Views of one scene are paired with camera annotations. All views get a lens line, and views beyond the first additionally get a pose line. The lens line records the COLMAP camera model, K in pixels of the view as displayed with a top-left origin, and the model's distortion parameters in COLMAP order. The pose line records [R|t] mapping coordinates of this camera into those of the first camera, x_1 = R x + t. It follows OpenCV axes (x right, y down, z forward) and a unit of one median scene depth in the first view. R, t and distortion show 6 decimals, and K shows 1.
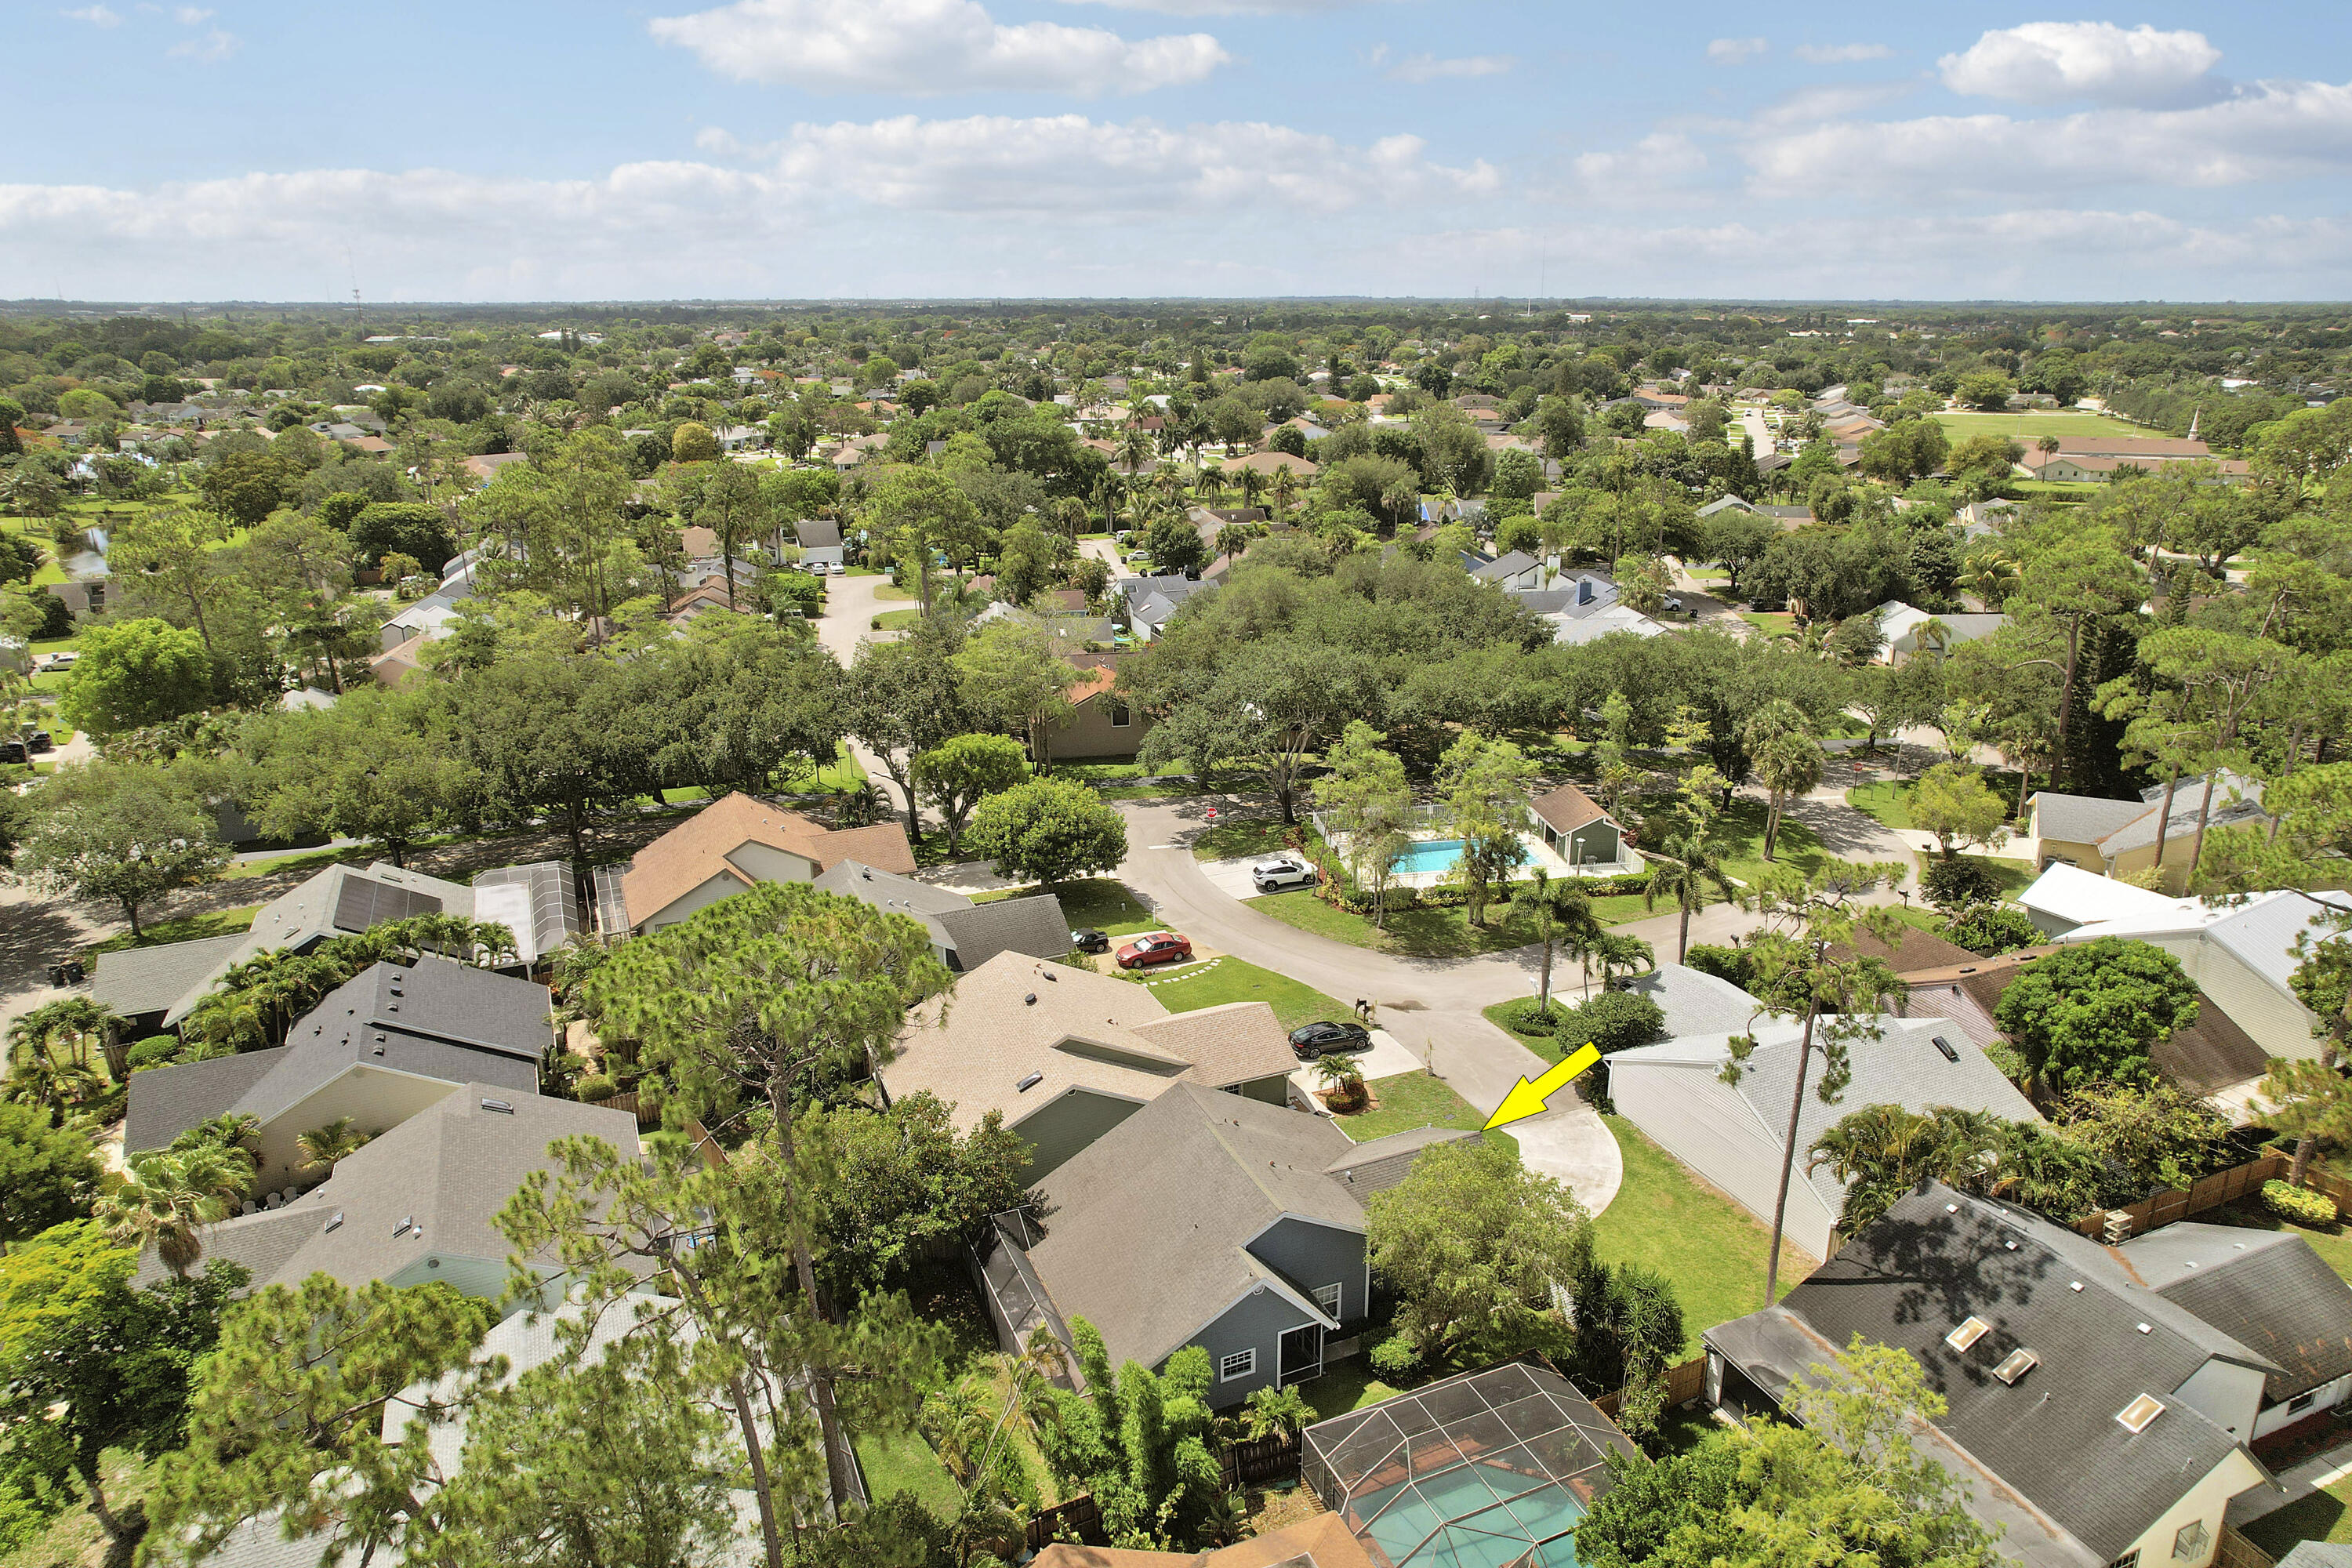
lens RADIAL K [[1591.8, 0, 1176.0], [0, 1591.8, 784.0], [0, 0, 1]] dist [-0.081705, 0.000274]
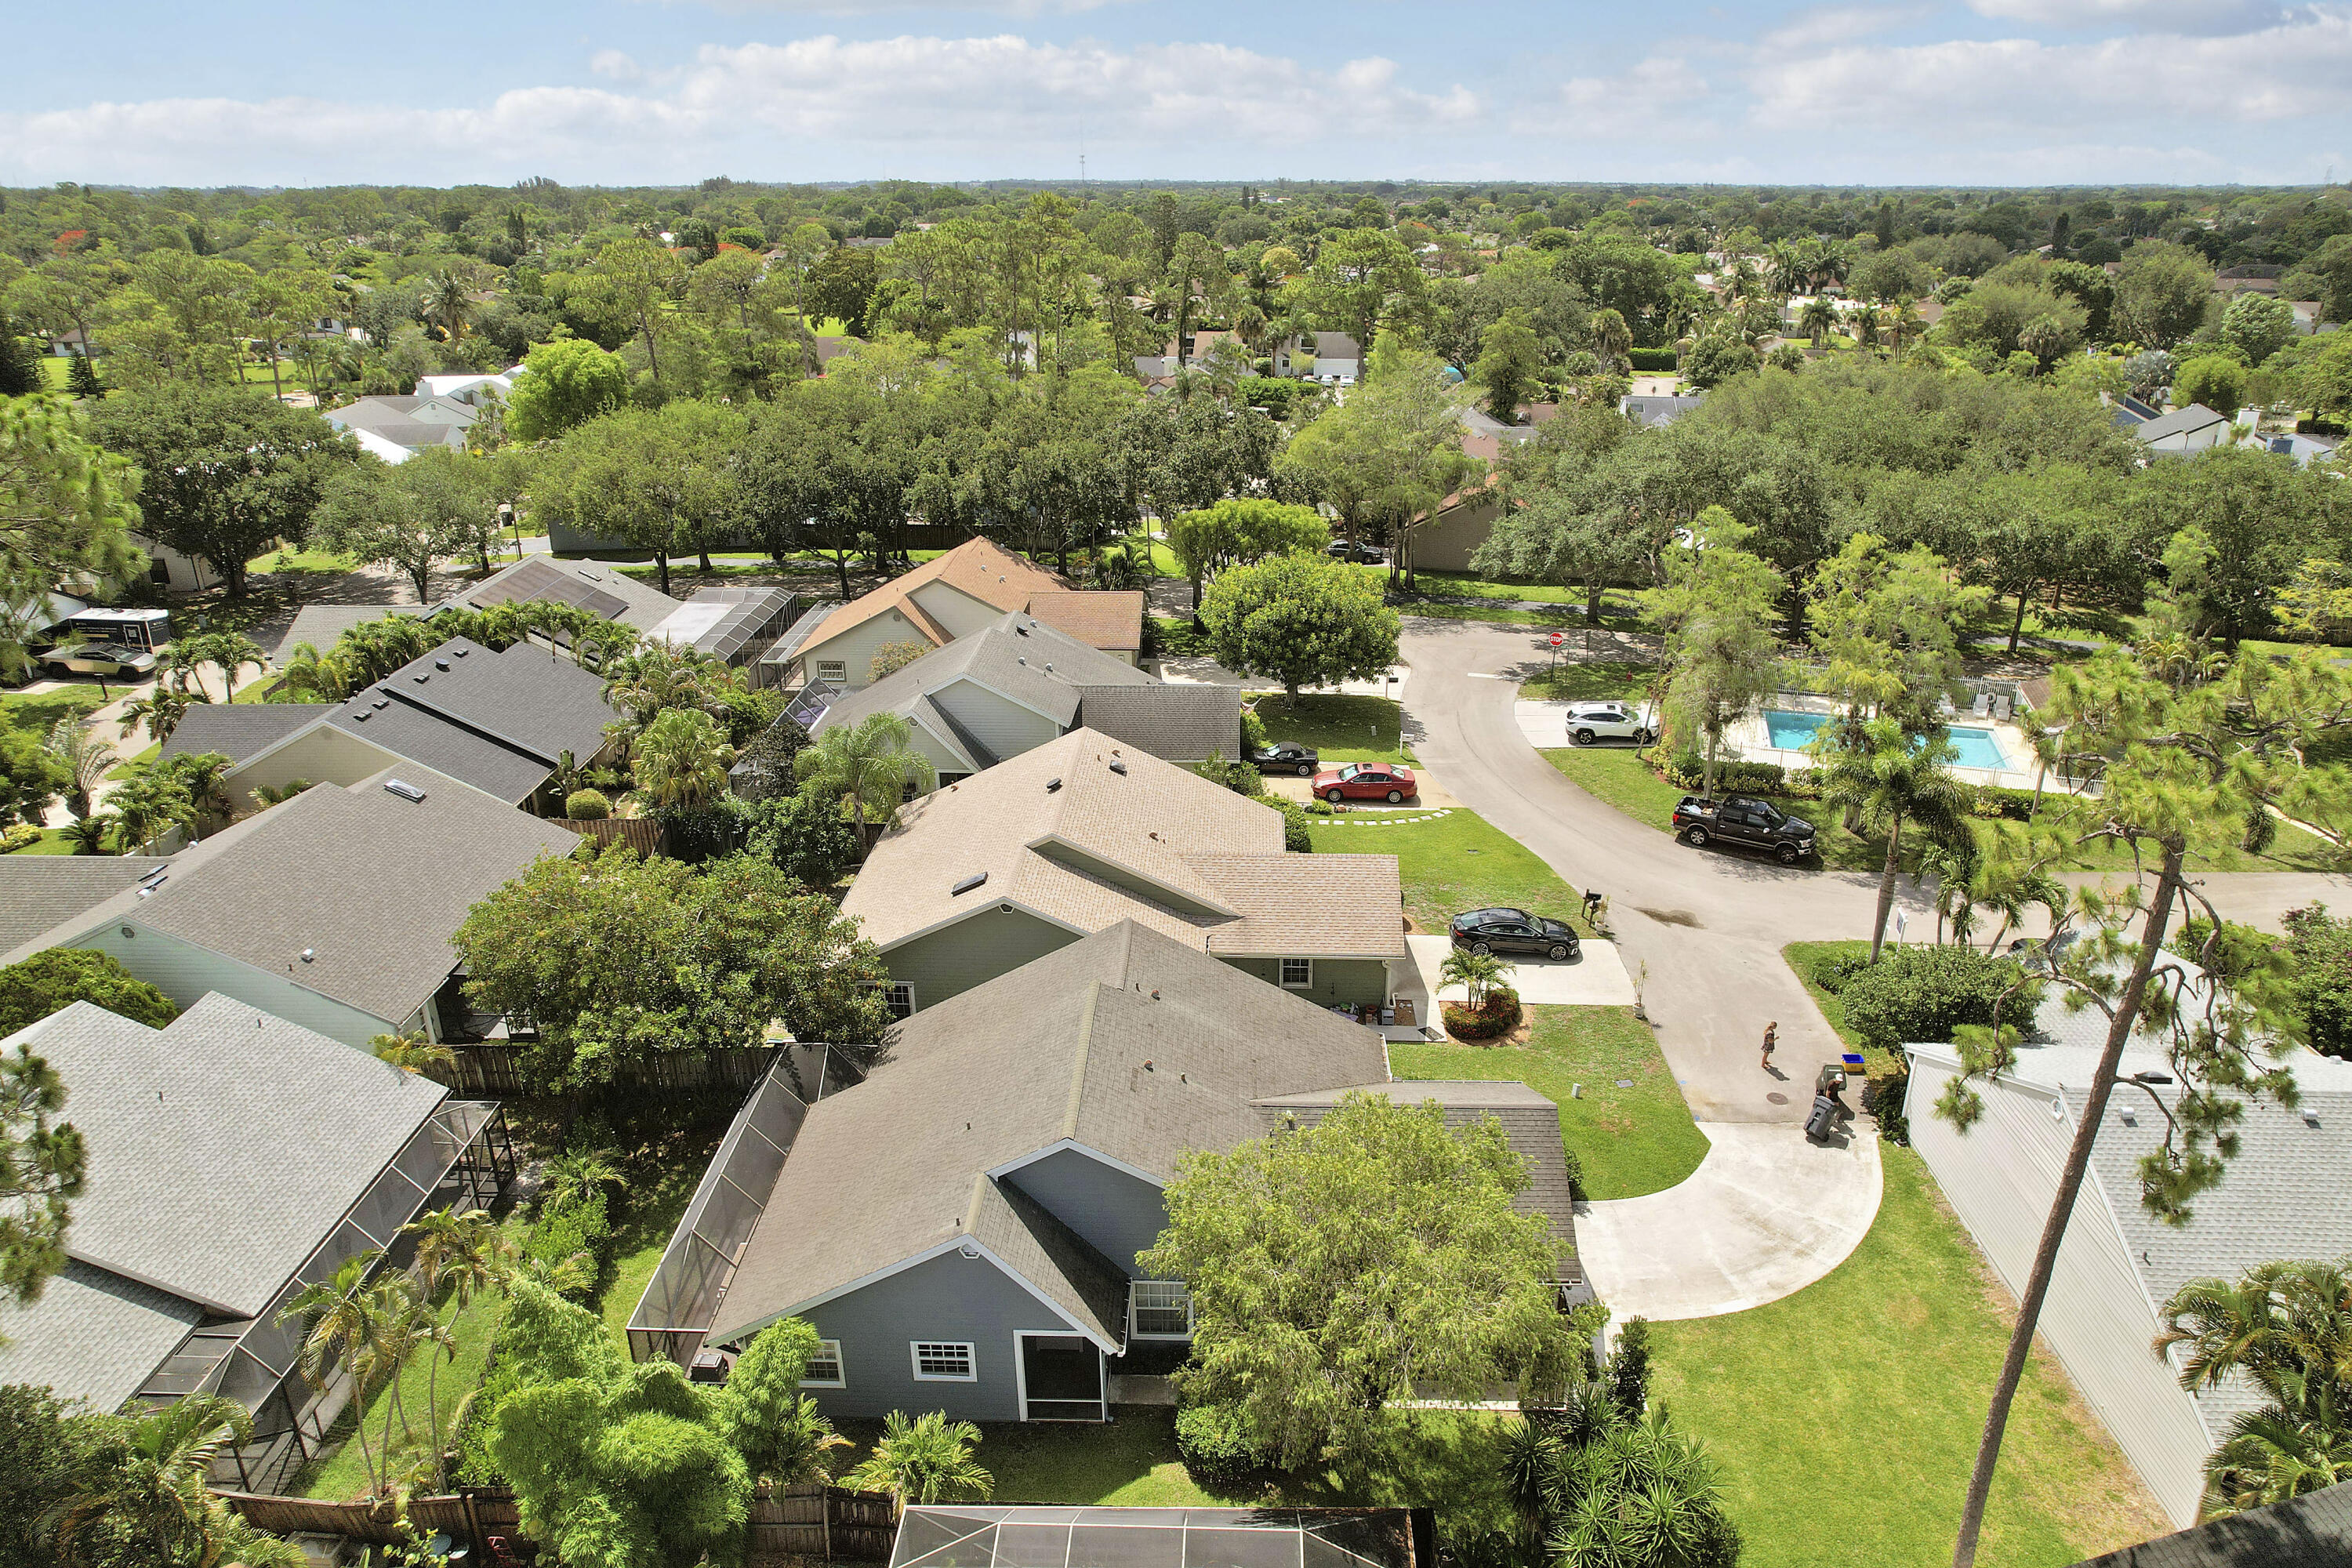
lens RADIAL K [[1537.8, 0, 1176.0], [0, 1537.8, 784.0], [0, 0, 1]] dist [-0.072003, 0.039615]
pose [[0.896418, 0.161644, -0.412682, 0.203942], [-0.135650, 0.986500, 0.091747, 0.051903], [0.421941, -0.026263, 0.906243, 0.319072]]
